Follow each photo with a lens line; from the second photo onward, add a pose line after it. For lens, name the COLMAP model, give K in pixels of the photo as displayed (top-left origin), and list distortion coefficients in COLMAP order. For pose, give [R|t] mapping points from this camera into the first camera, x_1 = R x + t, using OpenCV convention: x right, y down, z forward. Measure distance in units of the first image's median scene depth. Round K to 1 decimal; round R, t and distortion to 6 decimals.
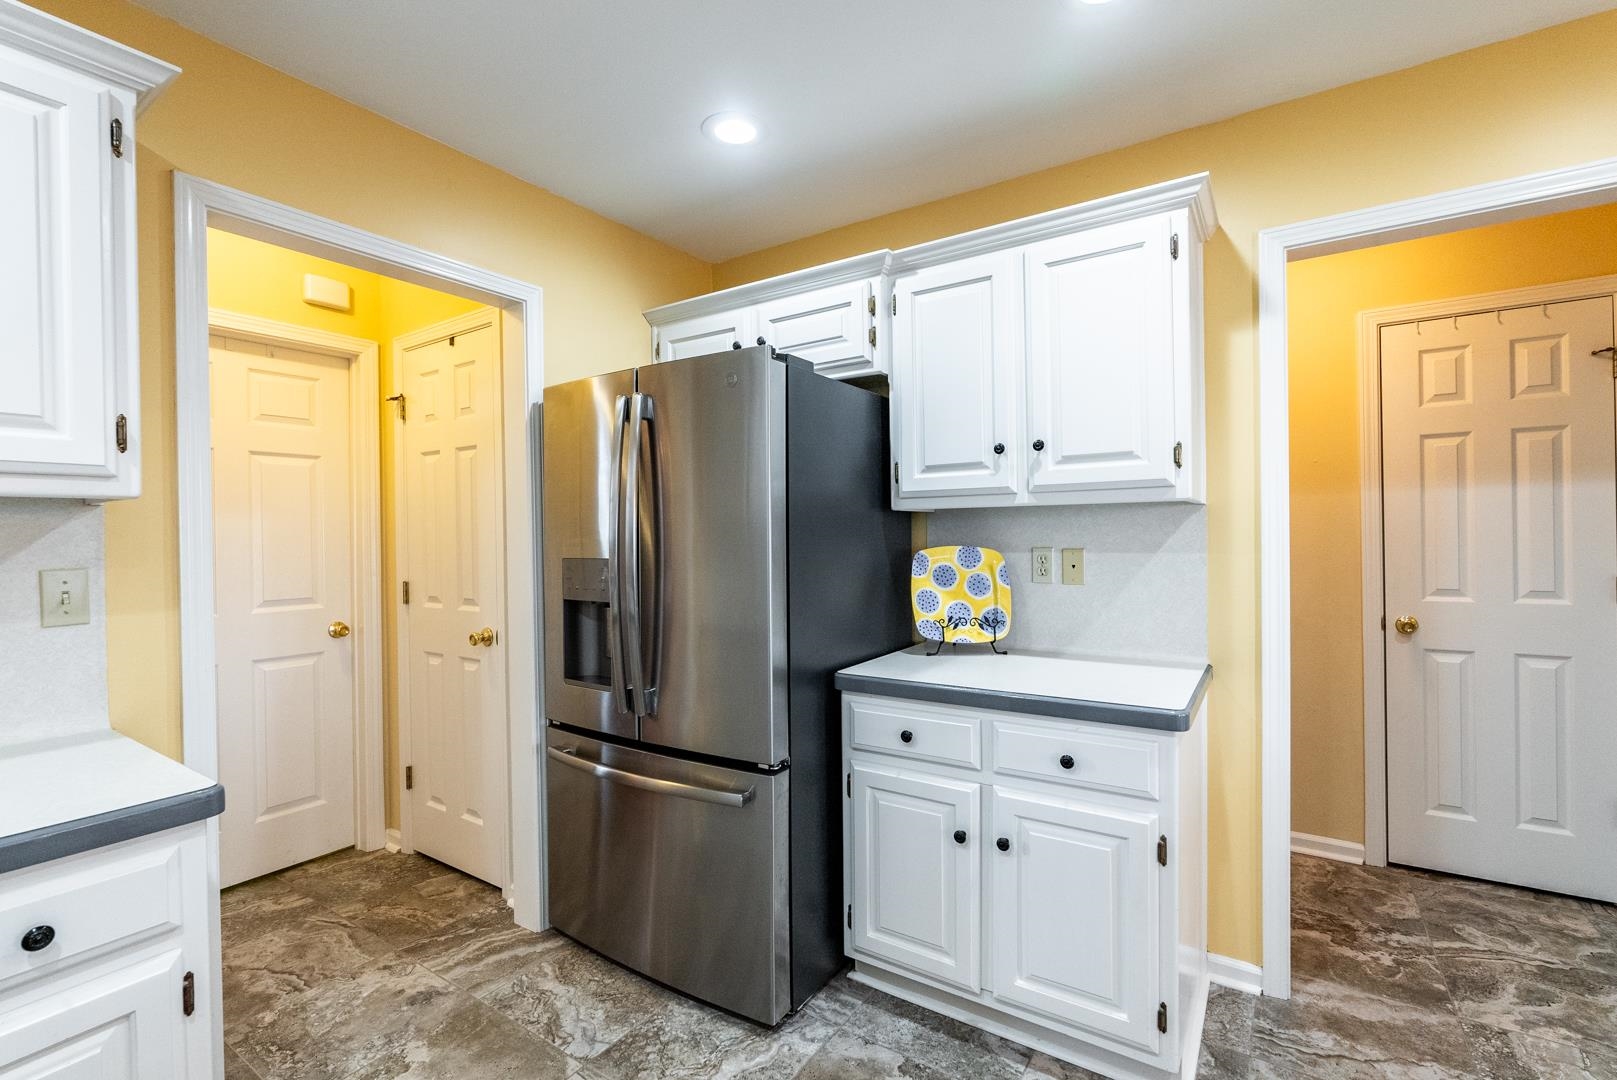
lens RADIAL K [[718.9, 0, 807.3], [0, 718.9, 539.2], [0, 0, 1]] dist [-0.007618, 0.000270]
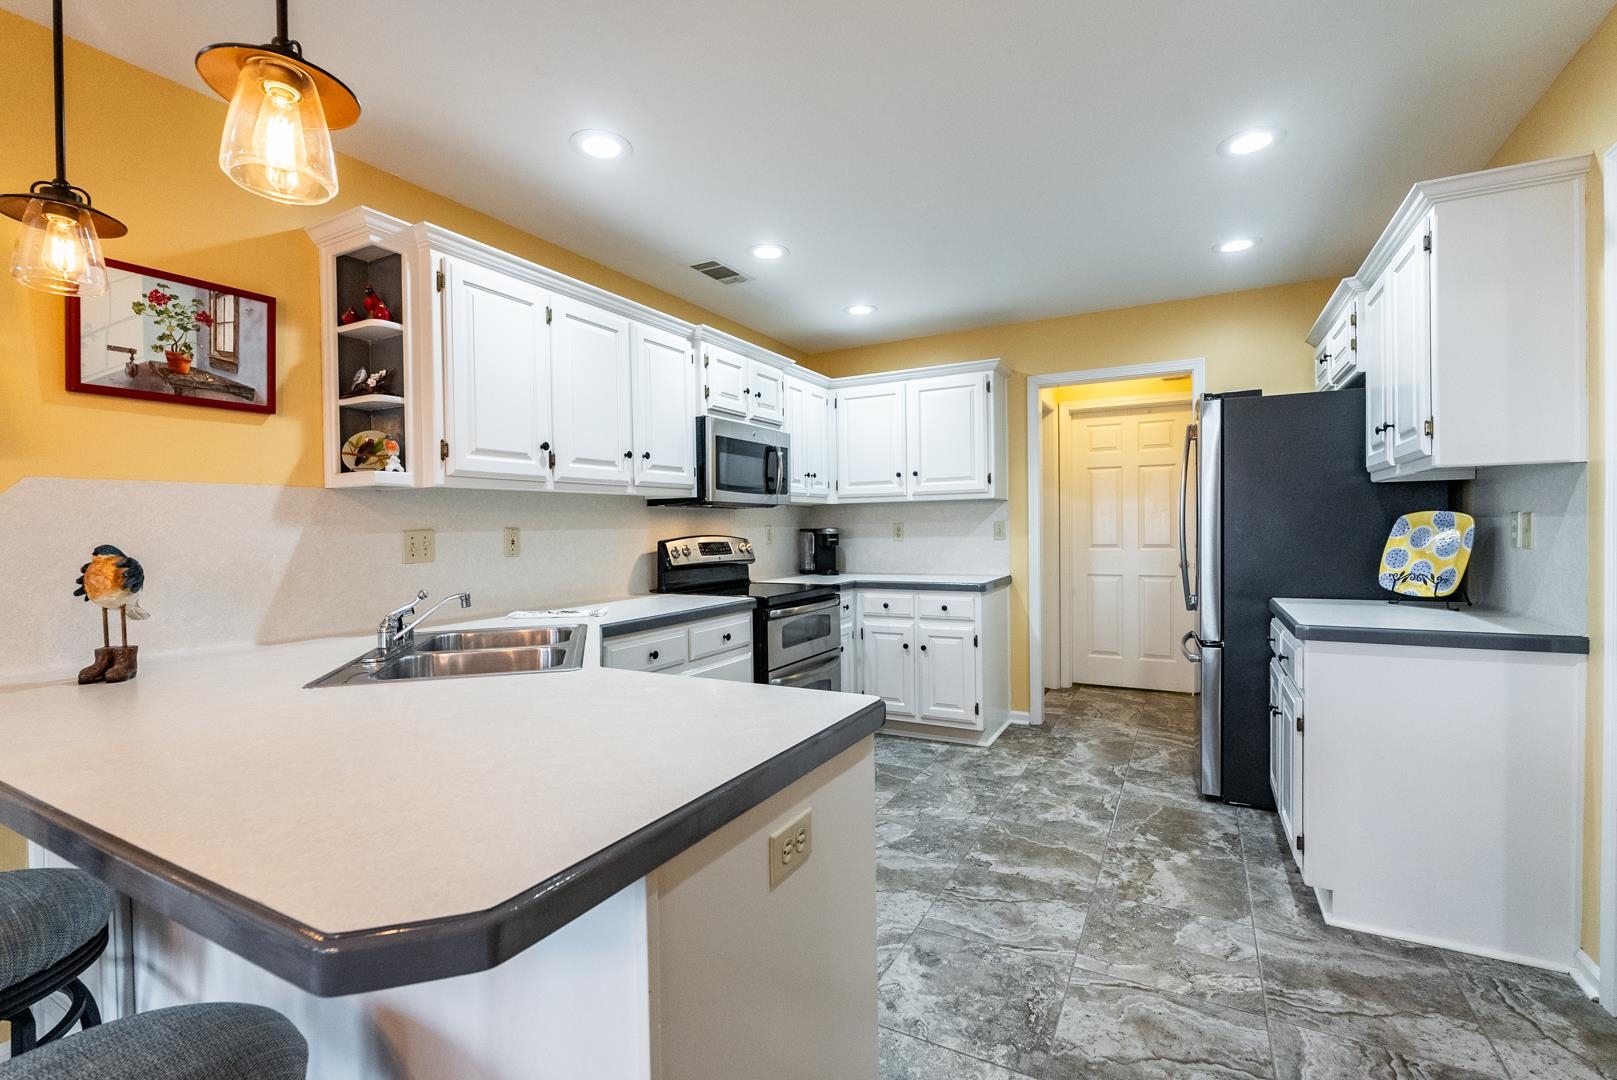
lens RADIAL K [[718.9, 0, 808.5], [0, 718.9, 533.5], [0, 0, 1]] dist [-0.007618, 0.000270]
pose [[0.092569, 0.021174, -0.995481, 1.376074], [0.005416, 0.999748, 0.021768, 0.016290], [0.995692, -0.007407, 0.092431, -0.074051]]
